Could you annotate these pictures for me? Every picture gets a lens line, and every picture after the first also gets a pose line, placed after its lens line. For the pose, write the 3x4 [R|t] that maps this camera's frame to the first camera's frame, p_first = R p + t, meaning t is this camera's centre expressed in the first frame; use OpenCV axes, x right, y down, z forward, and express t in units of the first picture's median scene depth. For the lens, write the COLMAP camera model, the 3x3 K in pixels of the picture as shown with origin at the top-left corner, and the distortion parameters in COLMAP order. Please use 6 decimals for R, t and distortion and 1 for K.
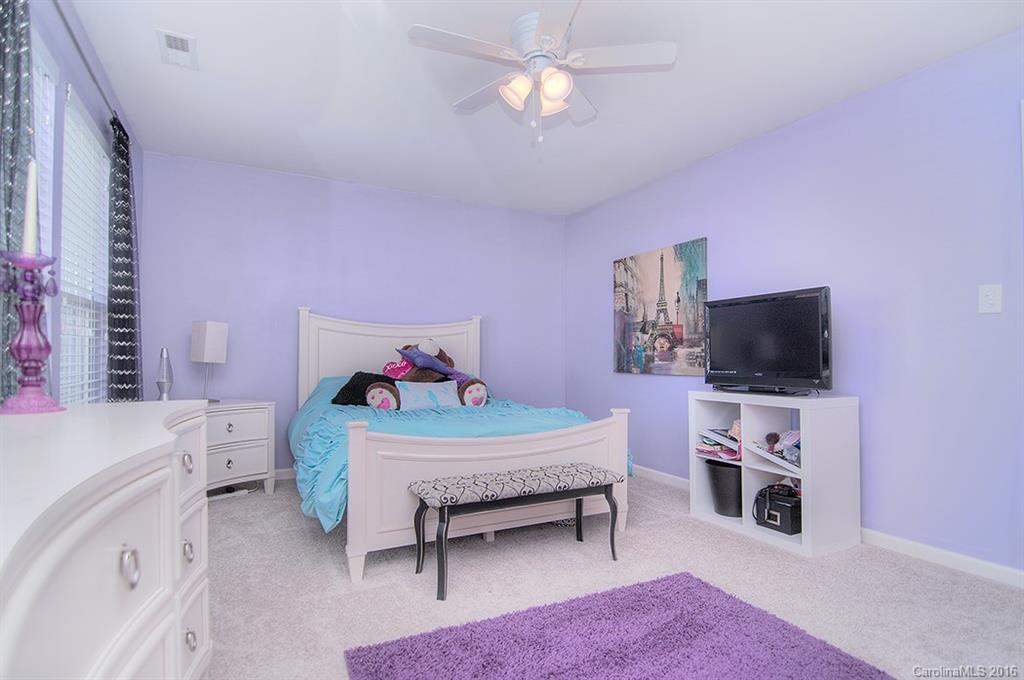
lens RADIAL K [[516.0, 0, 512.0], [0, 516.0, 340.0], [0, 0, 1]] dist [-0.004836, -0.000583]
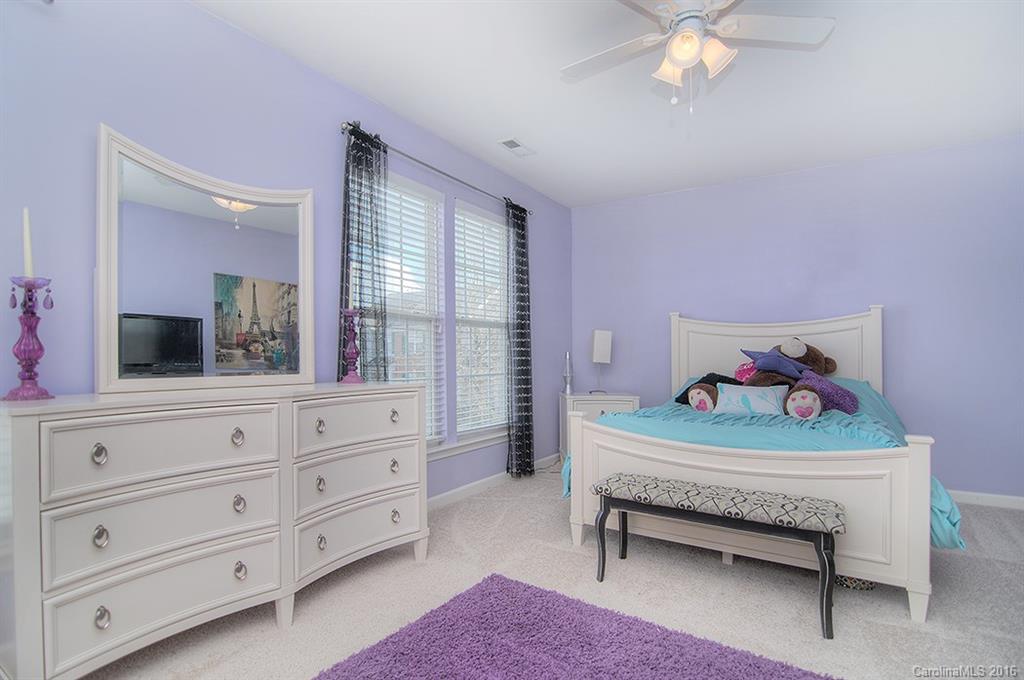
lens RADIAL K [[503.0, 0, 509.6], [0, 503.0, 357.2], [0, 0, 1]] dist [-0.023265, -0.000500]
pose [[0.474171, -0.003110, -0.880427, 0.463862], [0.026291, 0.999598, 0.010628, 0.012438], [0.880040, -0.028186, 0.474062, 0.230924]]
